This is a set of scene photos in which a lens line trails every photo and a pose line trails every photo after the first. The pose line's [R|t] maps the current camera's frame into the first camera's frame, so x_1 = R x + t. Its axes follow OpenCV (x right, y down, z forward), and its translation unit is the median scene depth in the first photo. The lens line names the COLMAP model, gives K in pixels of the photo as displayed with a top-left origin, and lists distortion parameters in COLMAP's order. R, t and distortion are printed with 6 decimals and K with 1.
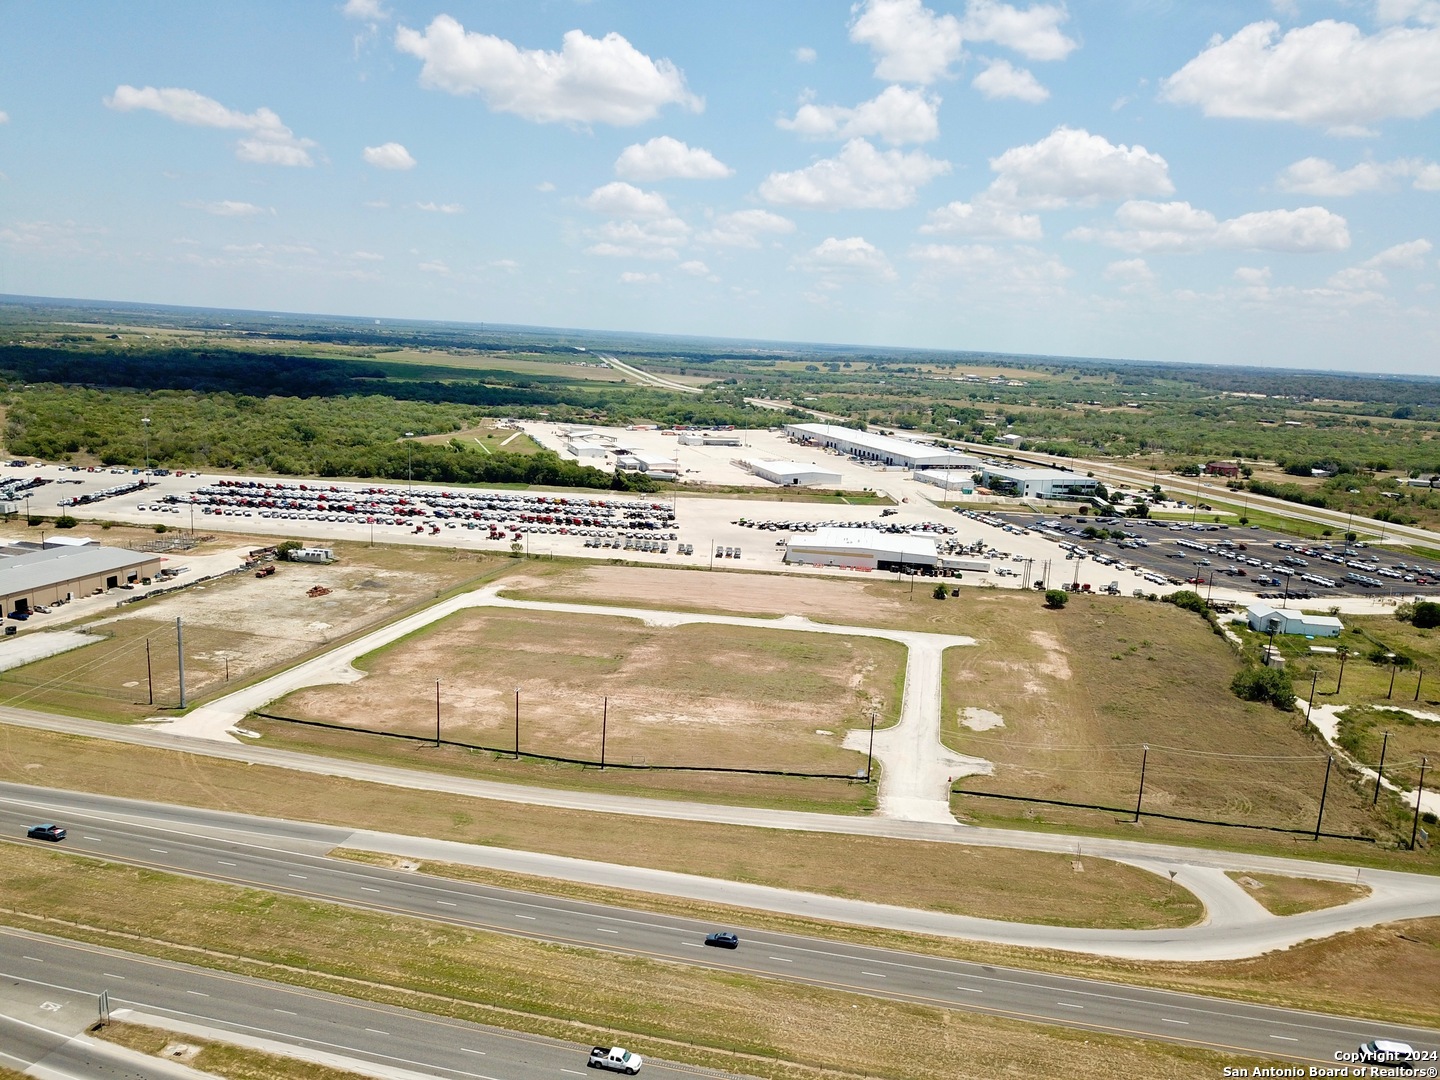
lens RADIAL K [[1100.9, 0, 729.4], [0, 1100.9, 550.1], [0, 0, 1]] dist [0.012323, -0.009734]
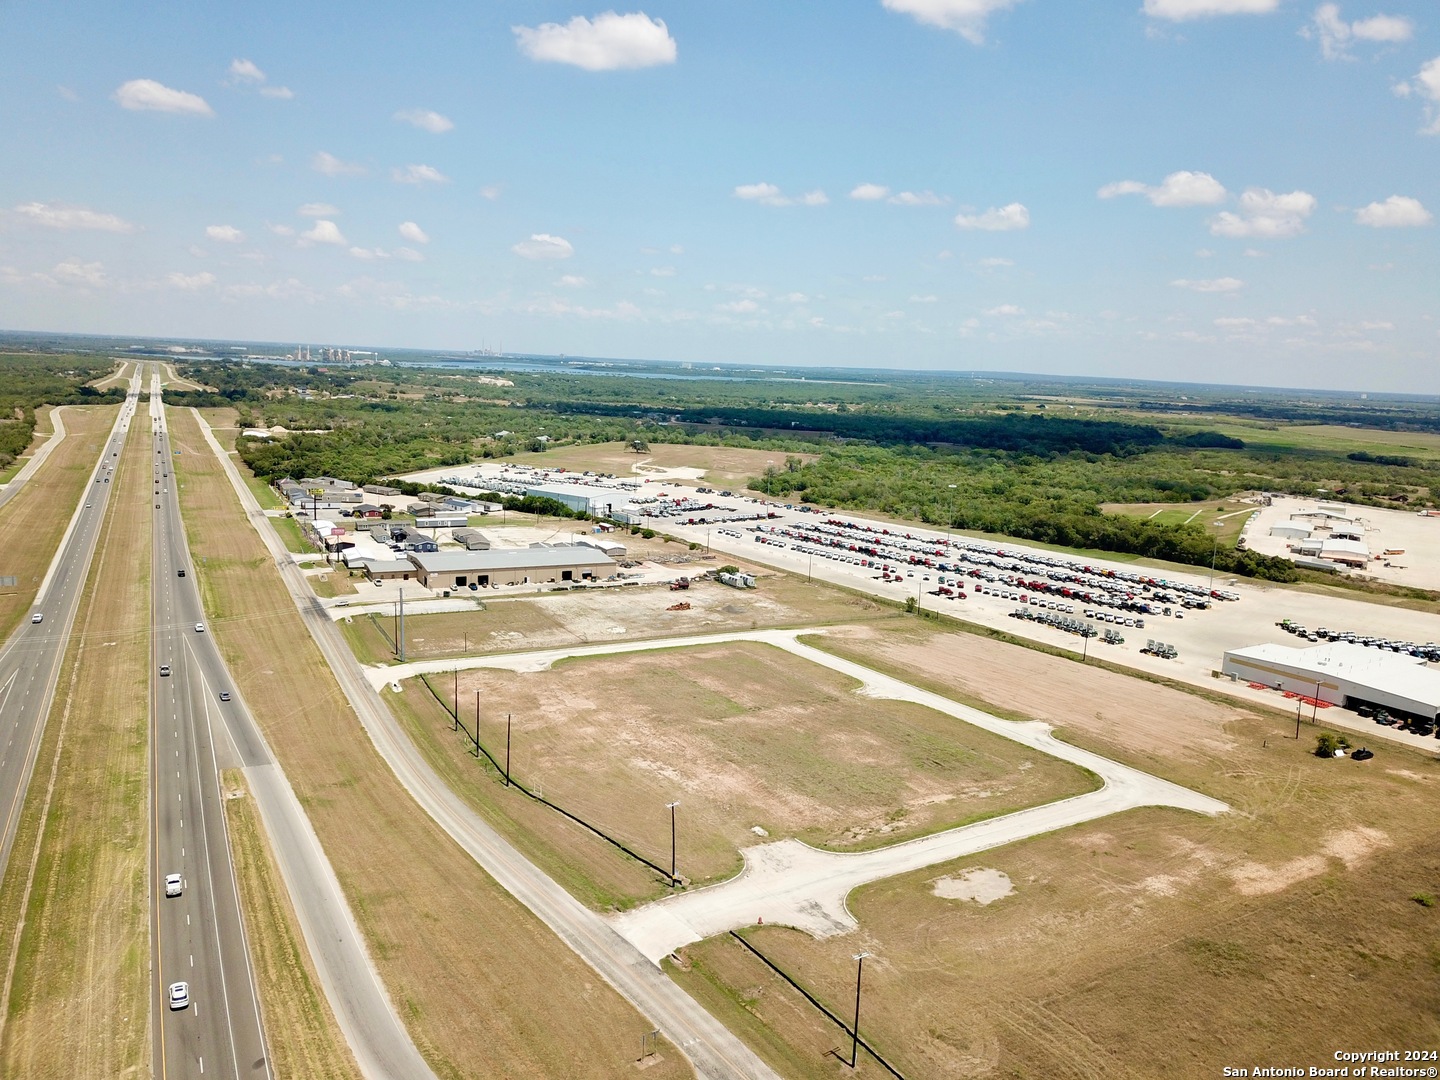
lens RADIAL K [[1100.9, 0, 729.4], [0, 1100.9, 550.1], [0, 0, 1]] dist [0.012323, -0.009734]
pose [[0.670432, 0.103601, -0.734702, 0.510636], [-0.151746, 0.988419, 0.000906, -0.030502], [0.726288, 0.110880, 0.678389, 0.312012]]
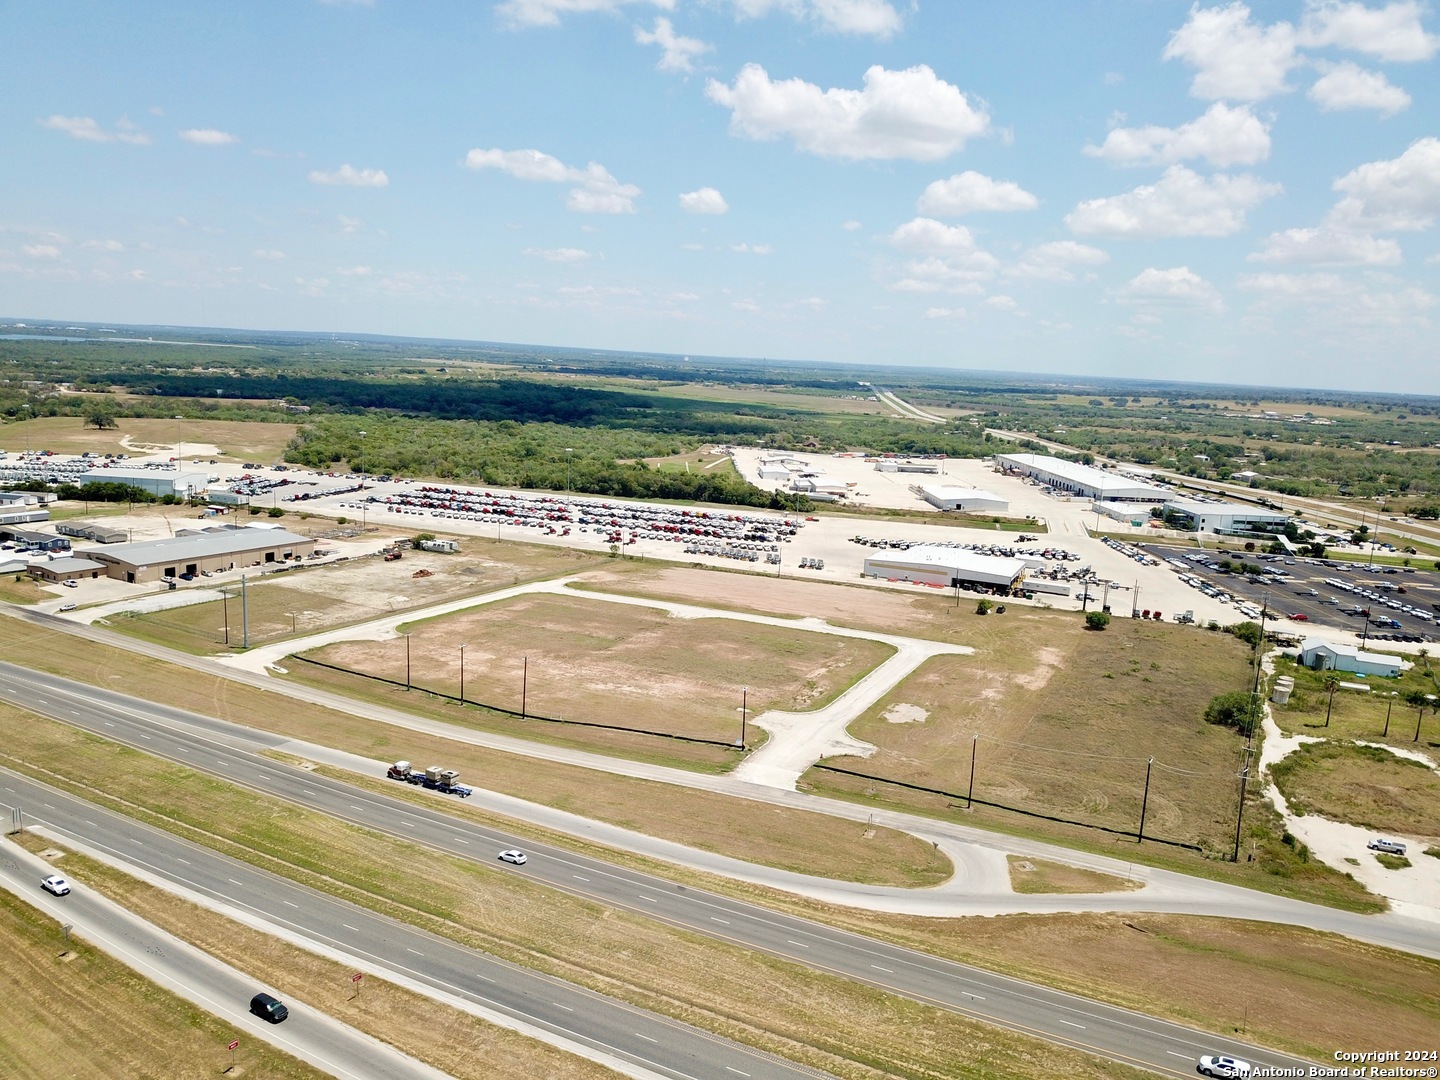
lens RADIAL K [[1100.9, 0, 729.4], [0, 1100.9, 550.1], [0, 0, 1]] dist [0.012323, -0.009734]
pose [[0.963616, 0.044441, -0.263570, 0.275832], [-0.052696, 0.998314, -0.024328, 0.026132], [0.262045, 0.037332, 0.964333, -0.051511]]
